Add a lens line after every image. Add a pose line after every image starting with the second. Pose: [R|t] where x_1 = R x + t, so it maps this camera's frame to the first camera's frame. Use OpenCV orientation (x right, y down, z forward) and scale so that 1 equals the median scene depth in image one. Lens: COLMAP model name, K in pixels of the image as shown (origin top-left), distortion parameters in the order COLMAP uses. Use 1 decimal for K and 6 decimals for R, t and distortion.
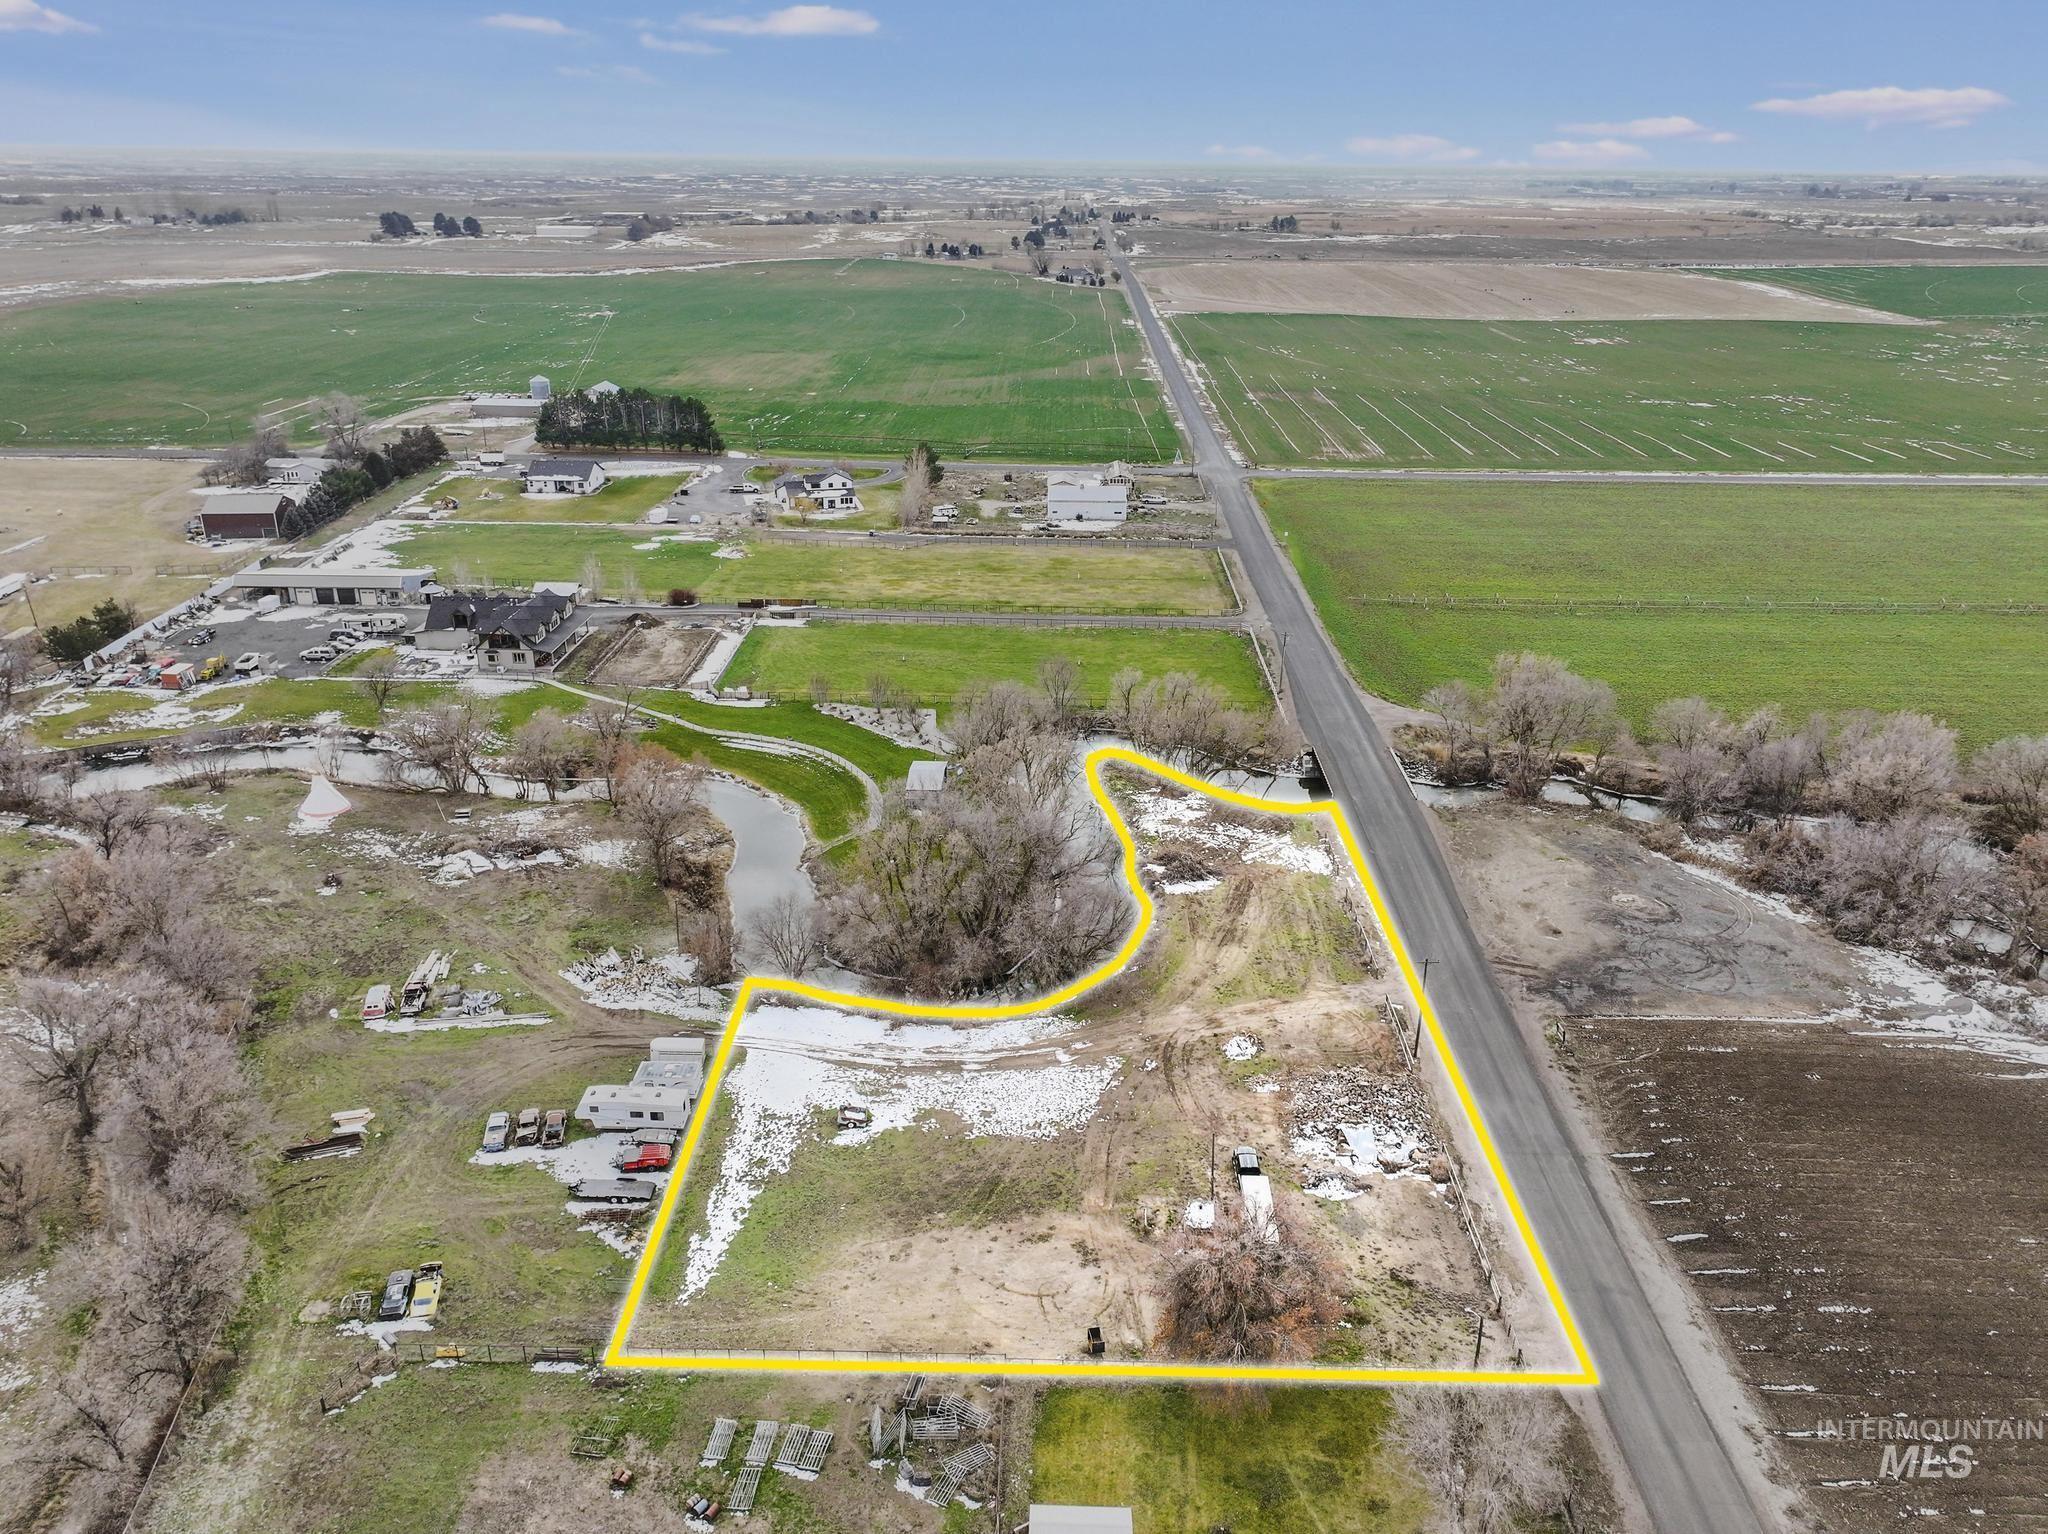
lens RADIAL K [[1461.2, 0, 1031.0], [0, 1461.2, 769.0], [0, 0, 1]] dist [0.002916, 0.011602]
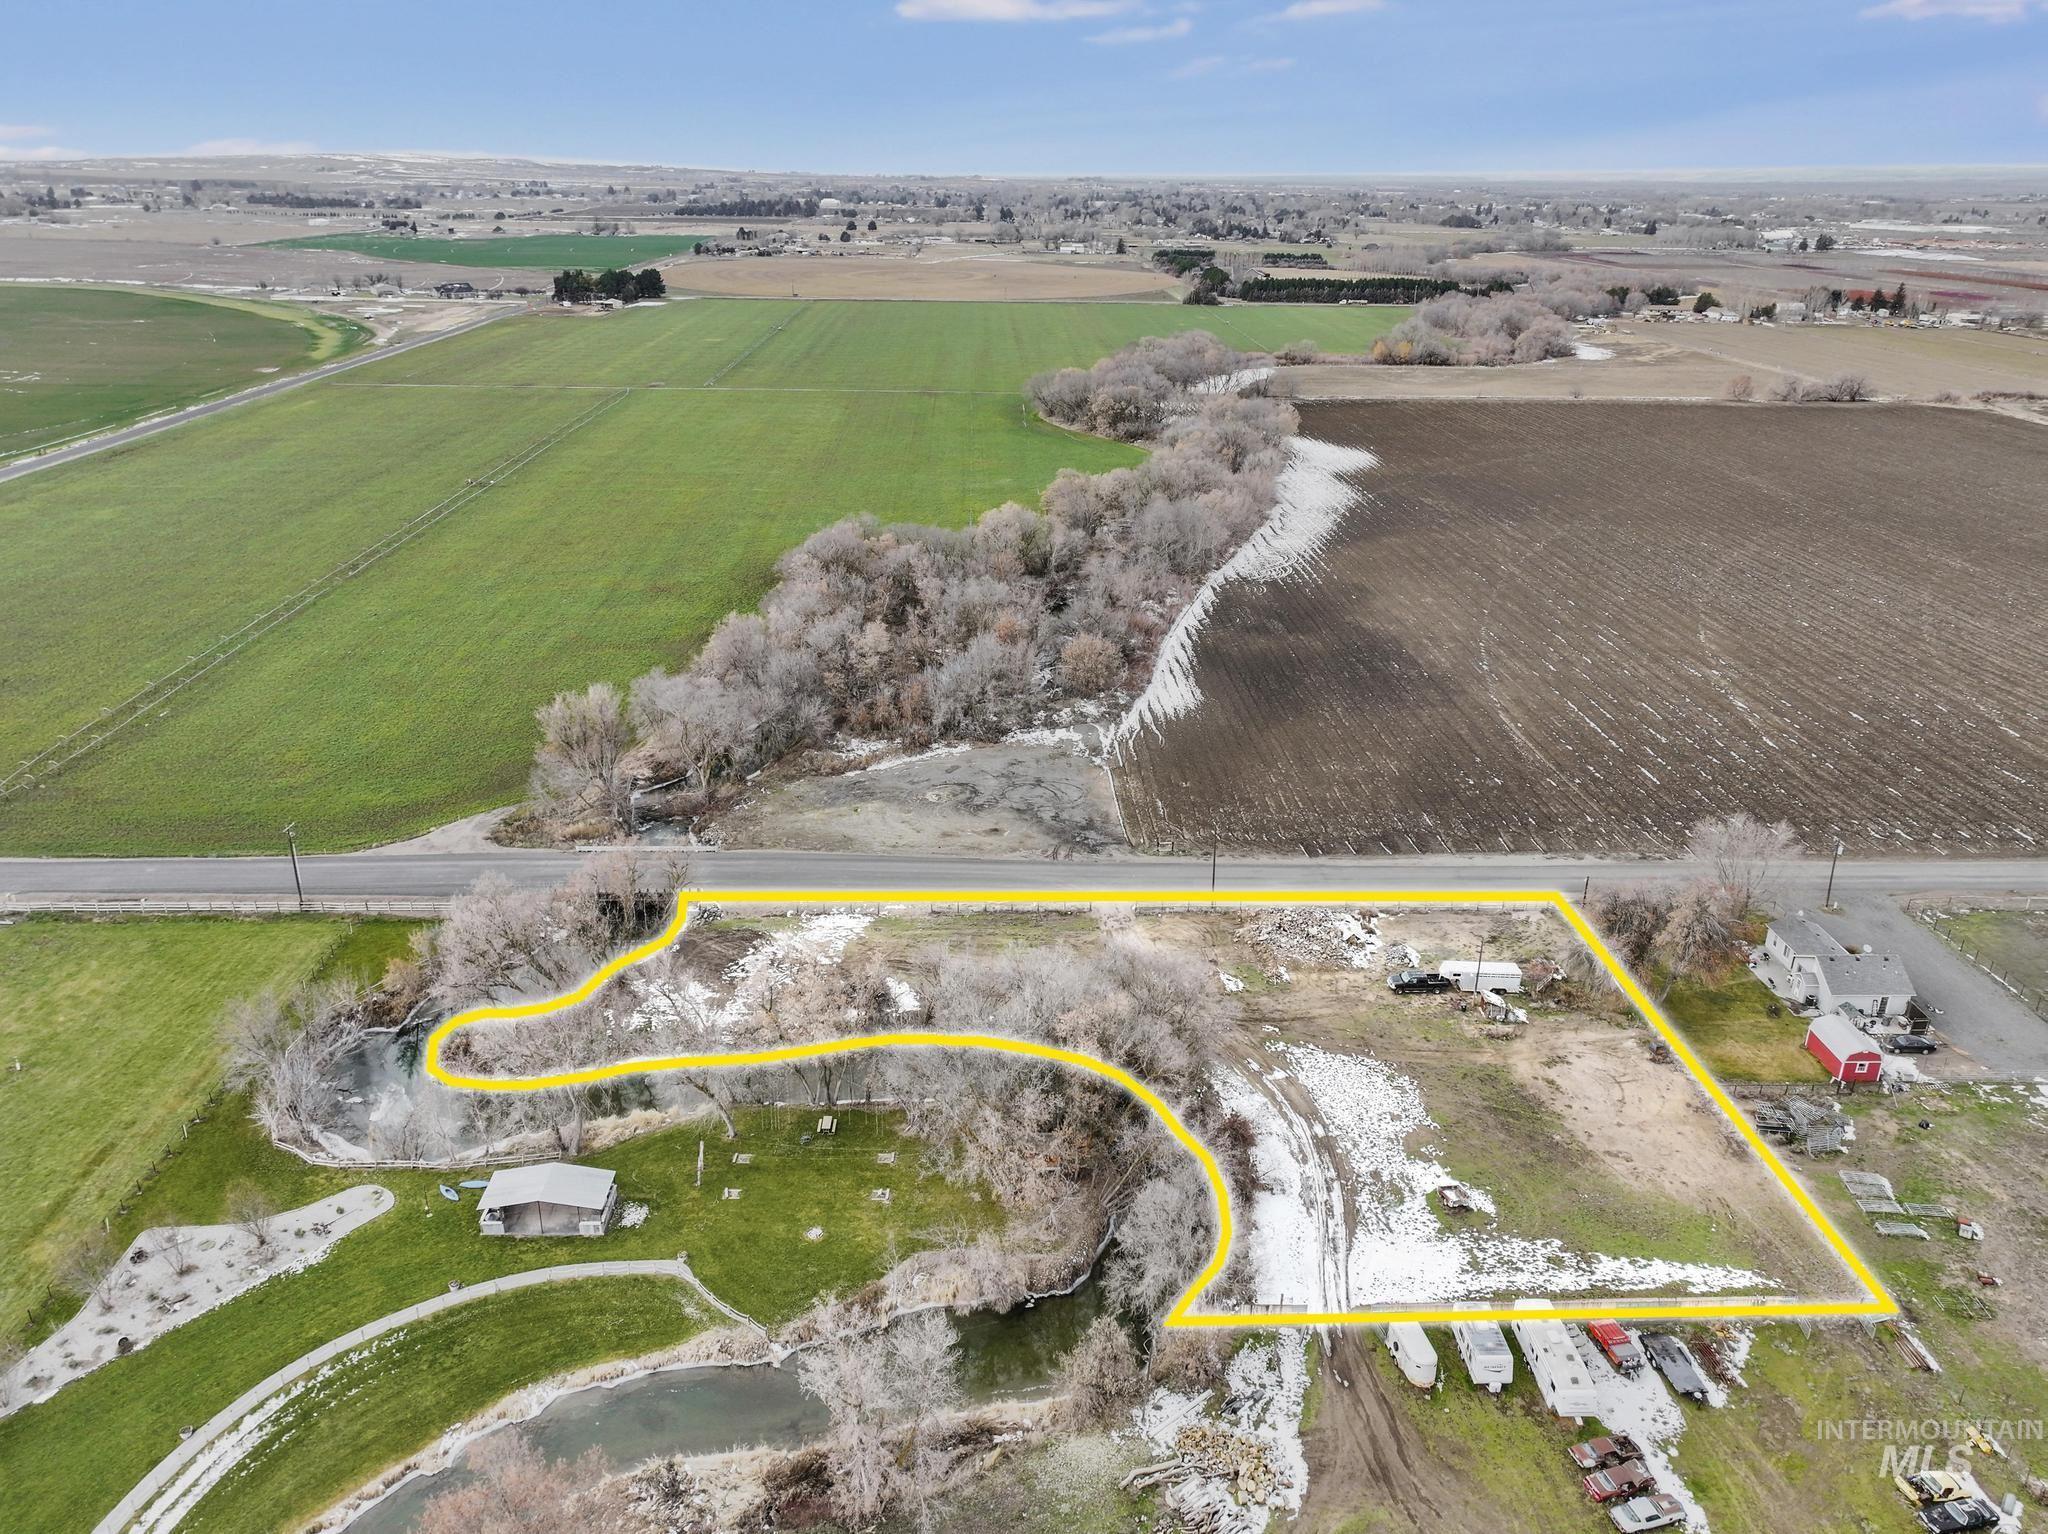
lens RADIAL K [[1461.2, 0, 1031.0], [0, 1461.2, 769.0], [0, 0, 1]] dist [0.002916, 0.011602]
pose [[-0.057415, -0.387781, 0.919962, -0.731995], [0.371599, 0.846970, 0.380205, -0.382199], [-0.926616, 0.363686, 0.095471, 0.904279]]
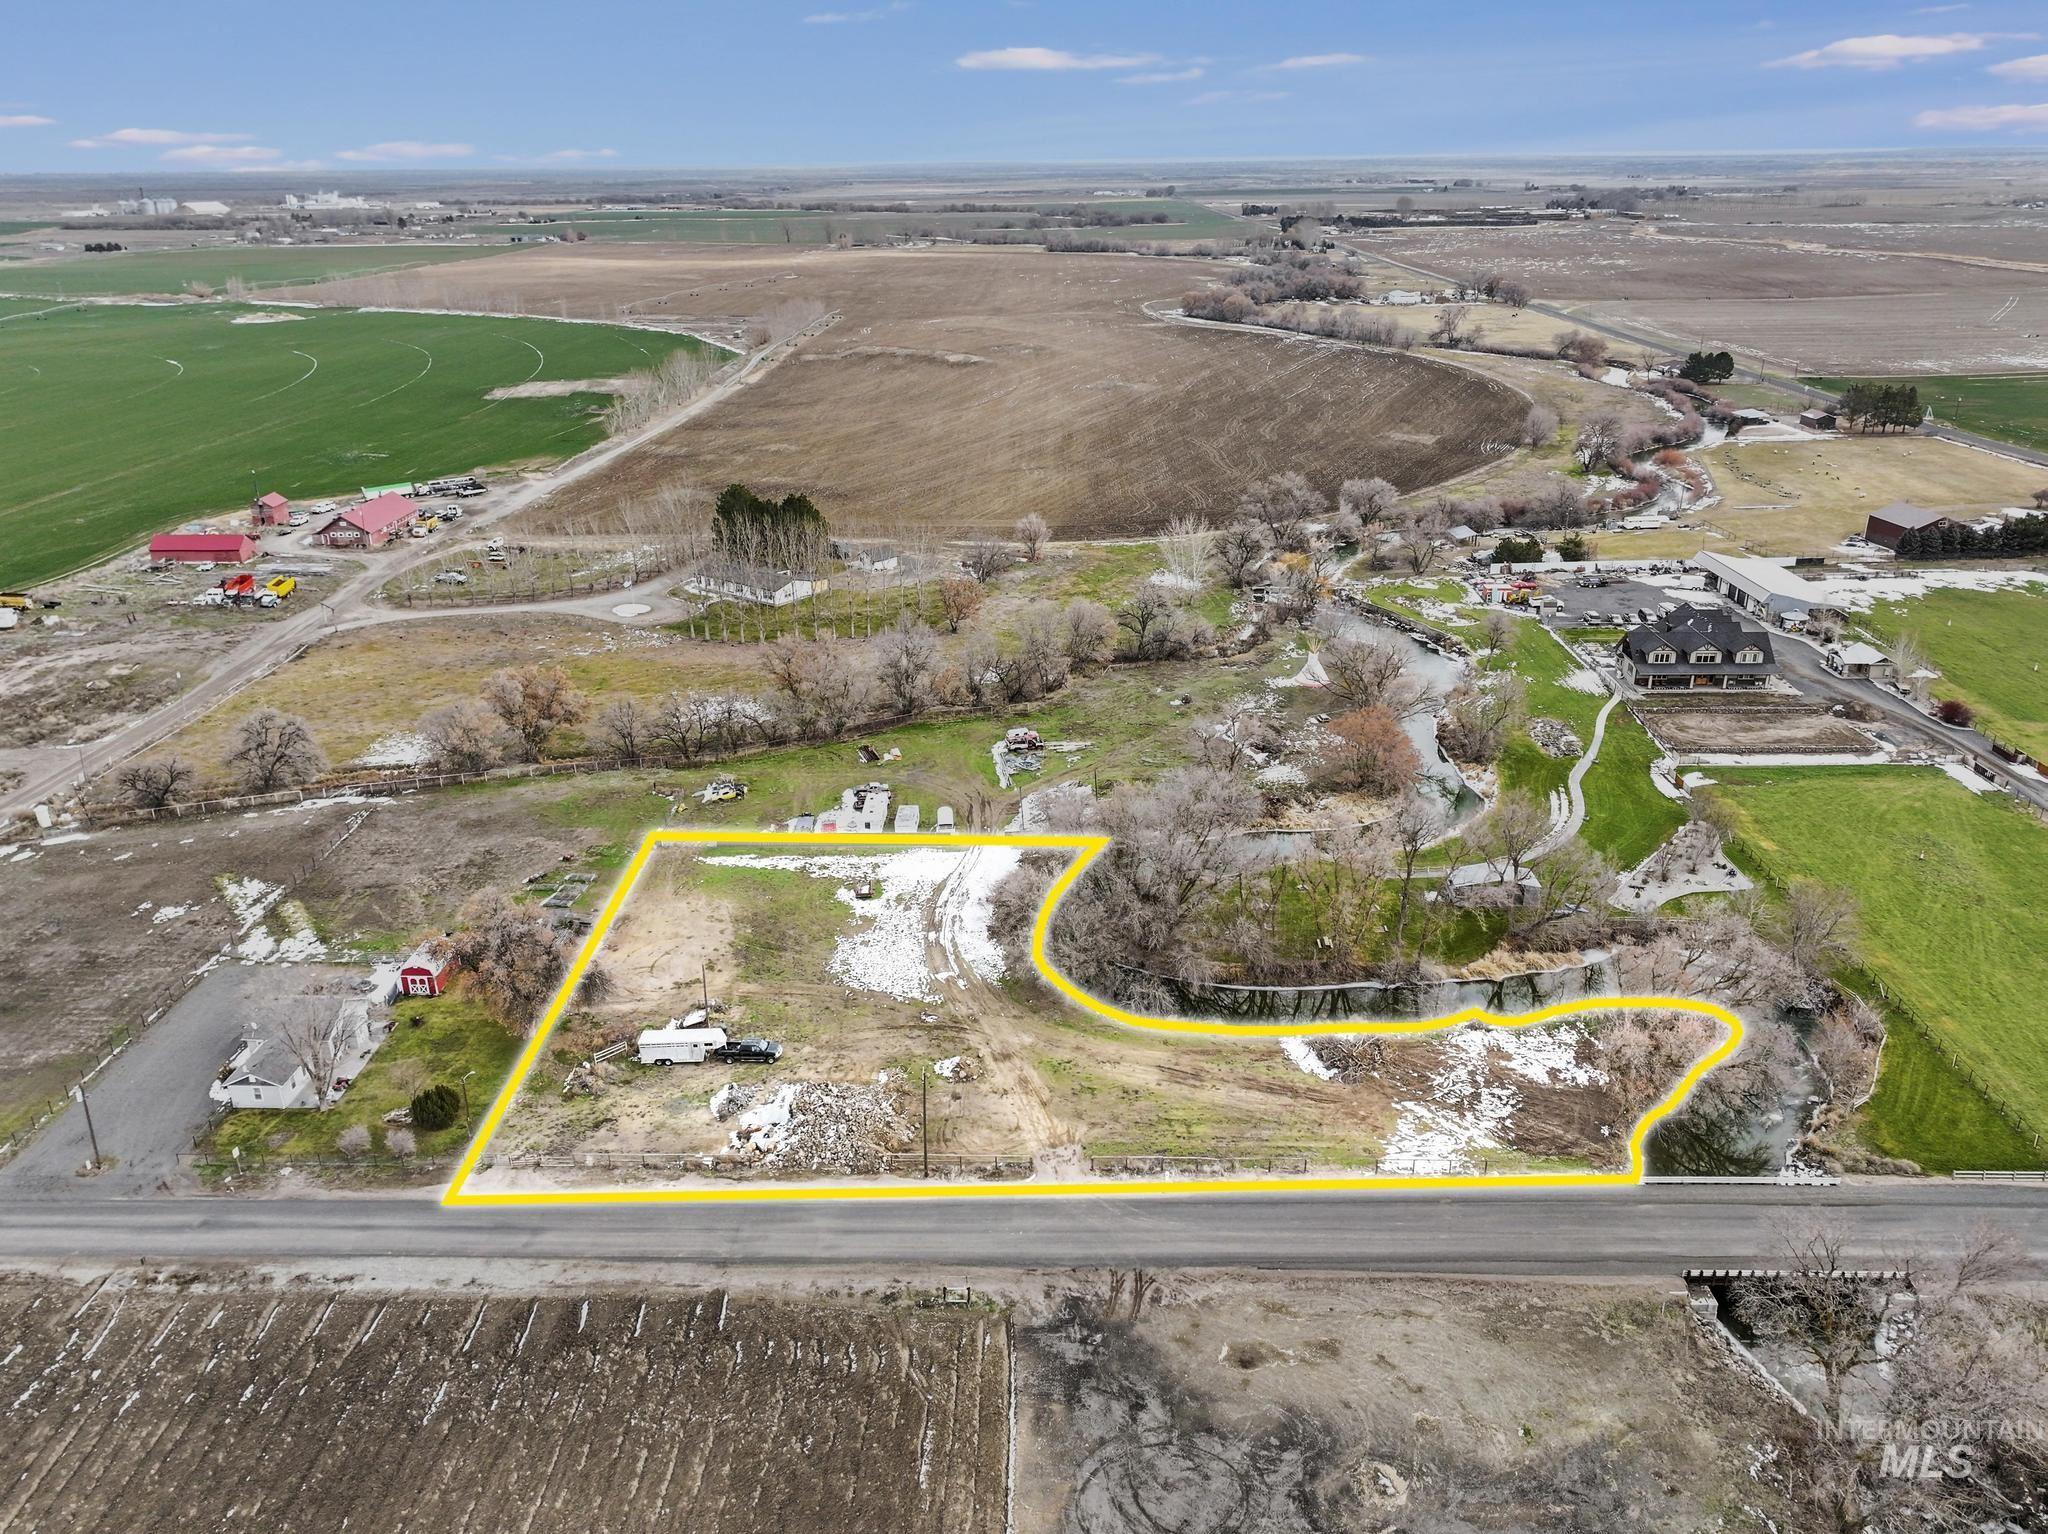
lens RADIAL K [[1461.2, 0, 1031.0], [0, 1461.2, 769.0], [0, 0, 1]] dist [0.002916, 0.011602]
pose [[-0.001931, 0.372755, -0.927928, 0.919322], [-0.373893, 0.860359, 0.346390, -0.322748], [0.927470, 0.347614, 0.137709, 0.782747]]
